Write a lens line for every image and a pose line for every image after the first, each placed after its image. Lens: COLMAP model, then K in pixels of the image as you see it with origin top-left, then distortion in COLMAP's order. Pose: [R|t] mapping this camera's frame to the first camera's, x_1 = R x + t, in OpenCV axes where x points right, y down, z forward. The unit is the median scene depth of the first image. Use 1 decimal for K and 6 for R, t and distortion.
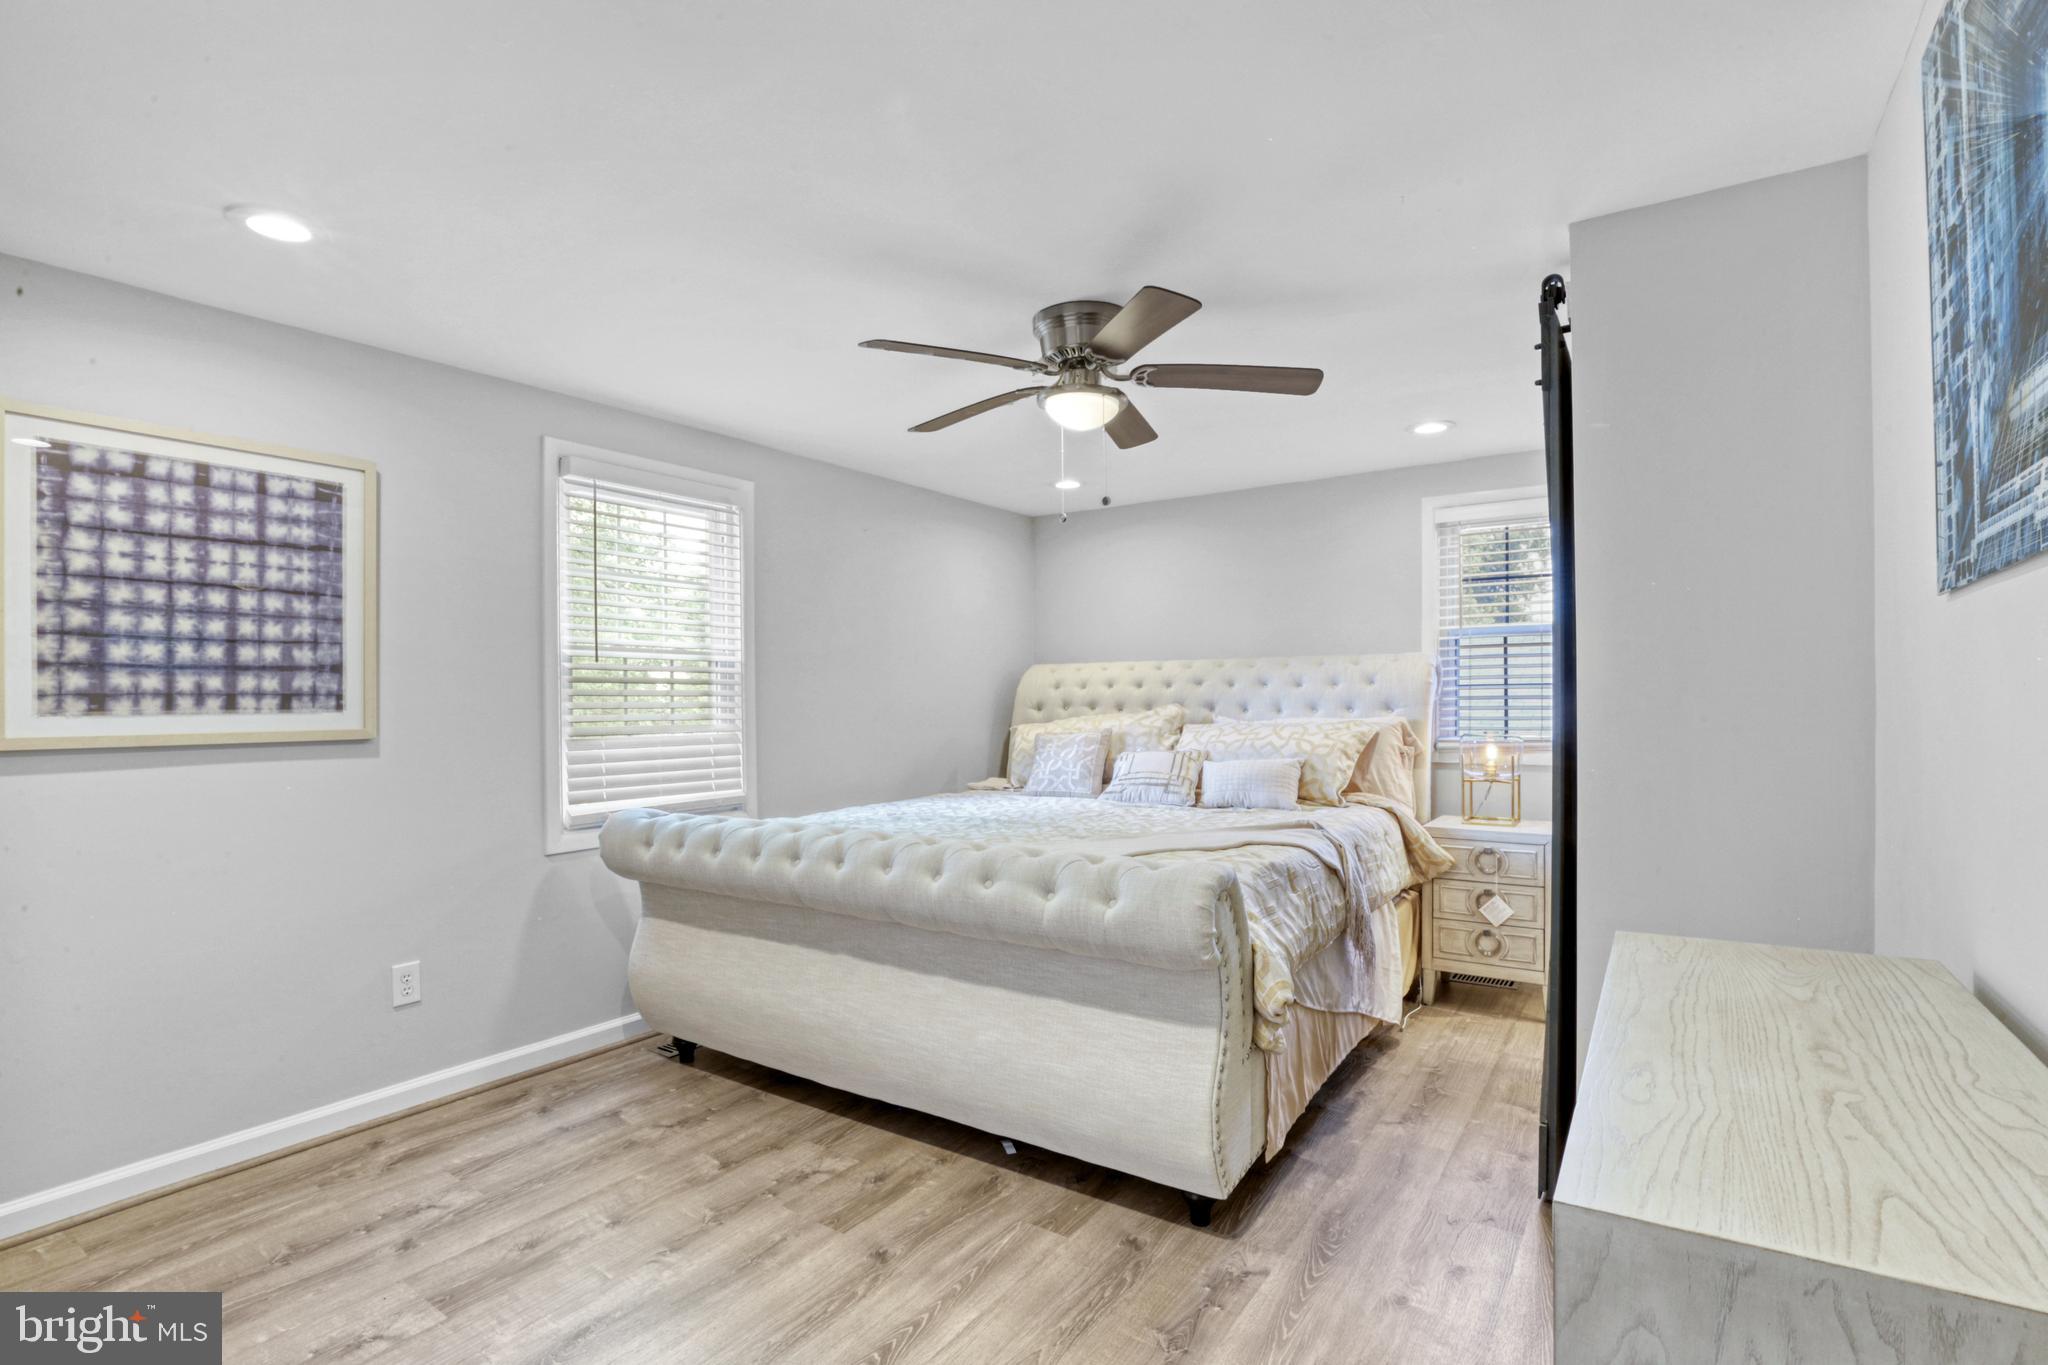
lens RADIAL K [[955.8, 0, 1014.3], [0, 955.8, 688.5], [0, 0, 1]] dist [-0.014847, -0.000673]
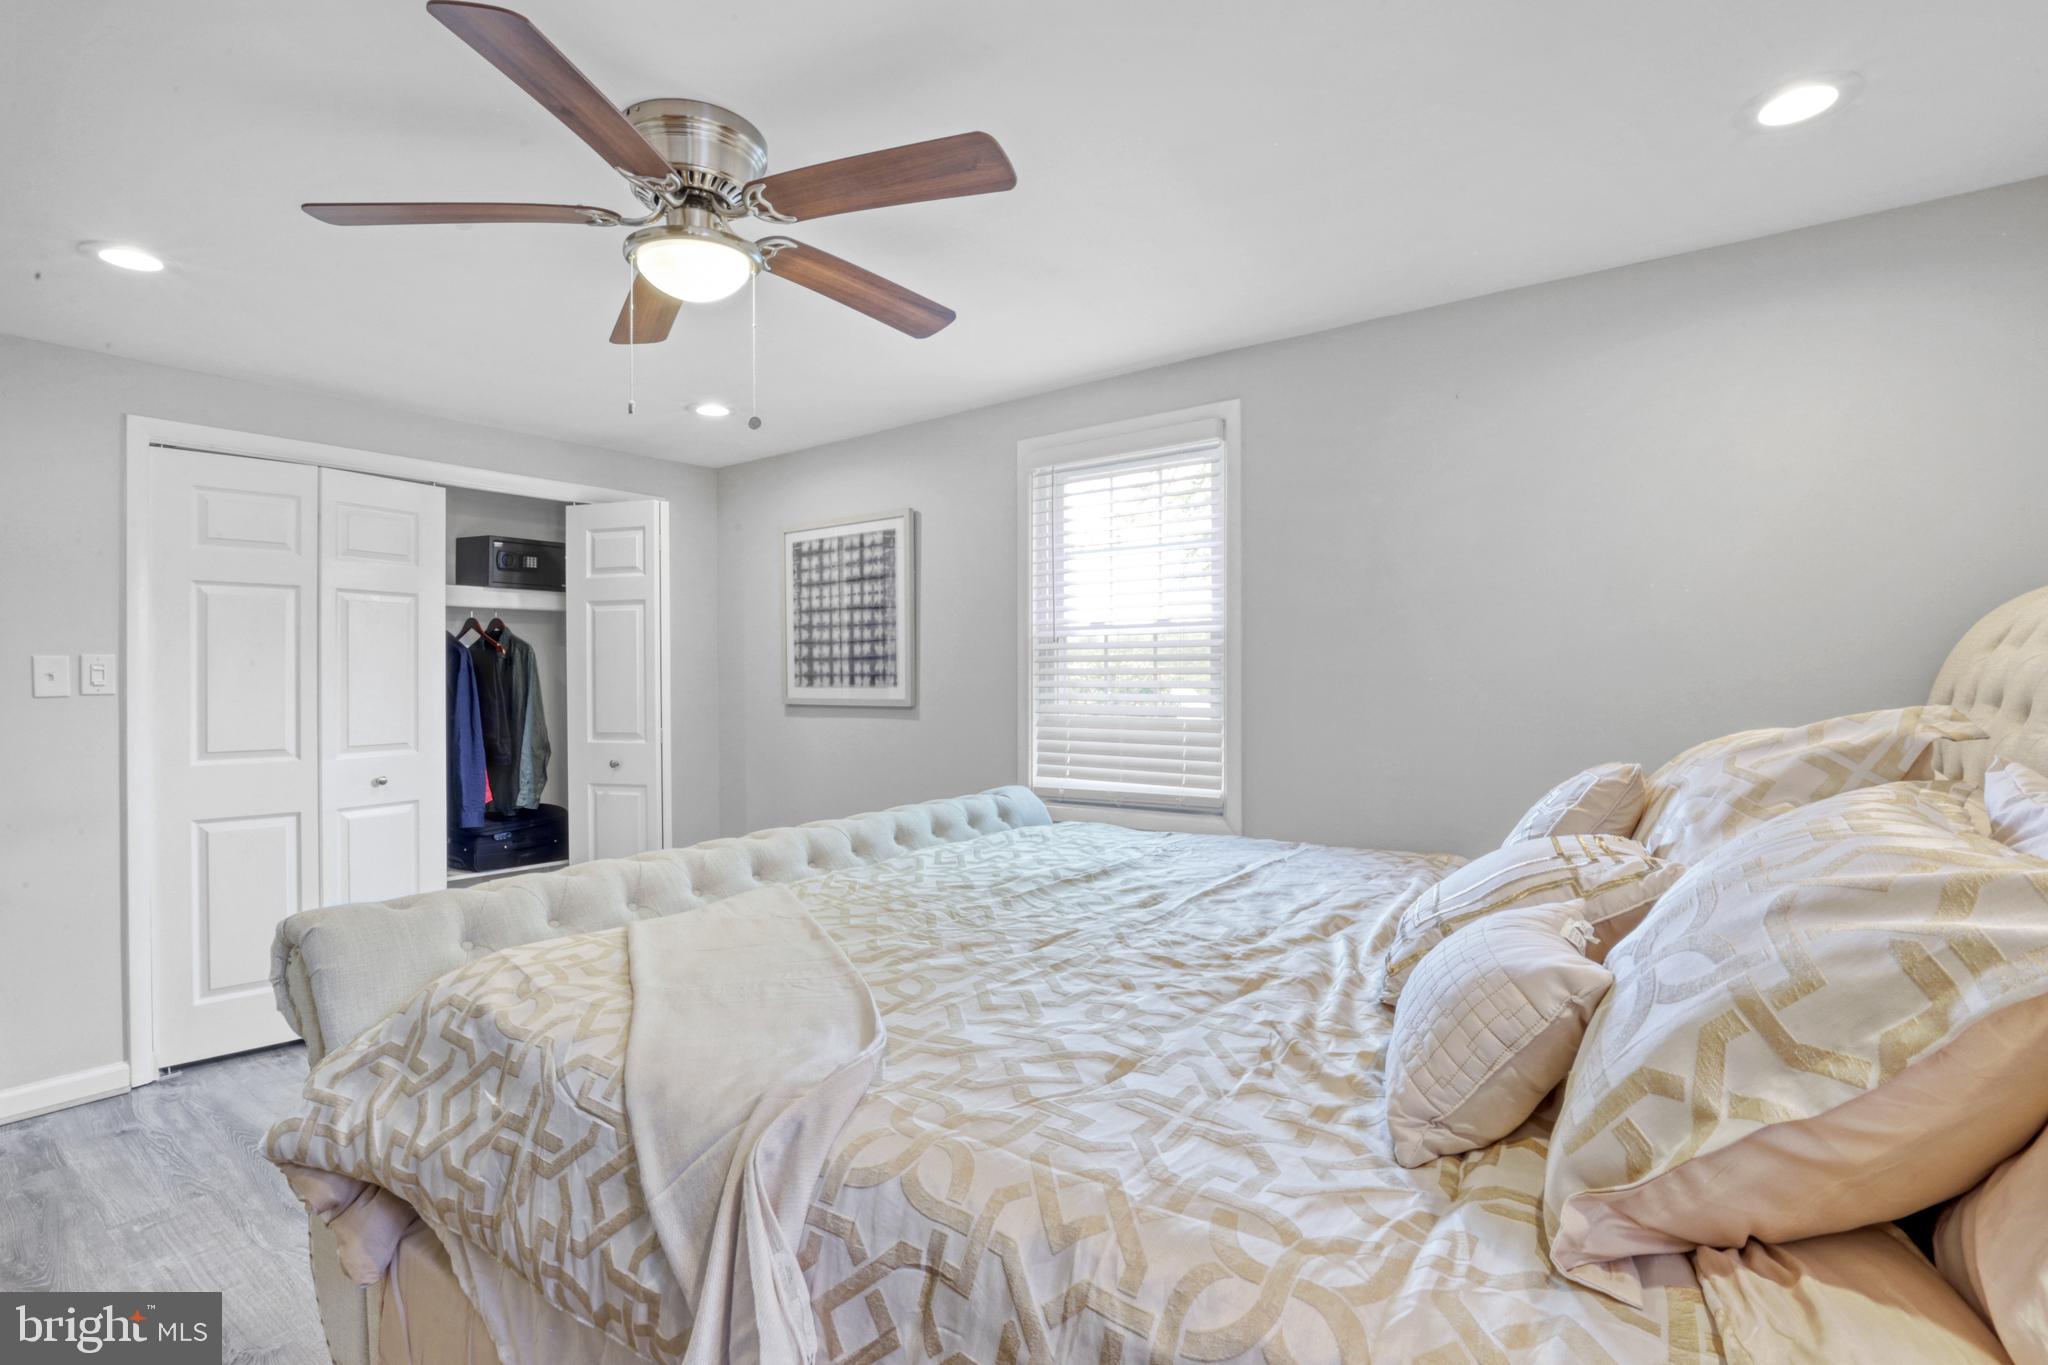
lens RADIAL K [[955.8, 0, 1014.3], [0, 955.8, 688.5], [0, 0, 1]] dist [-0.014847, -0.000673]
pose [[-0.020407, 0.014548, -0.999686, 0.791188], [0.013108, 0.999812, 0.014282, 0.009279], [0.999706, -0.012812, -0.020593, 1.283951]]
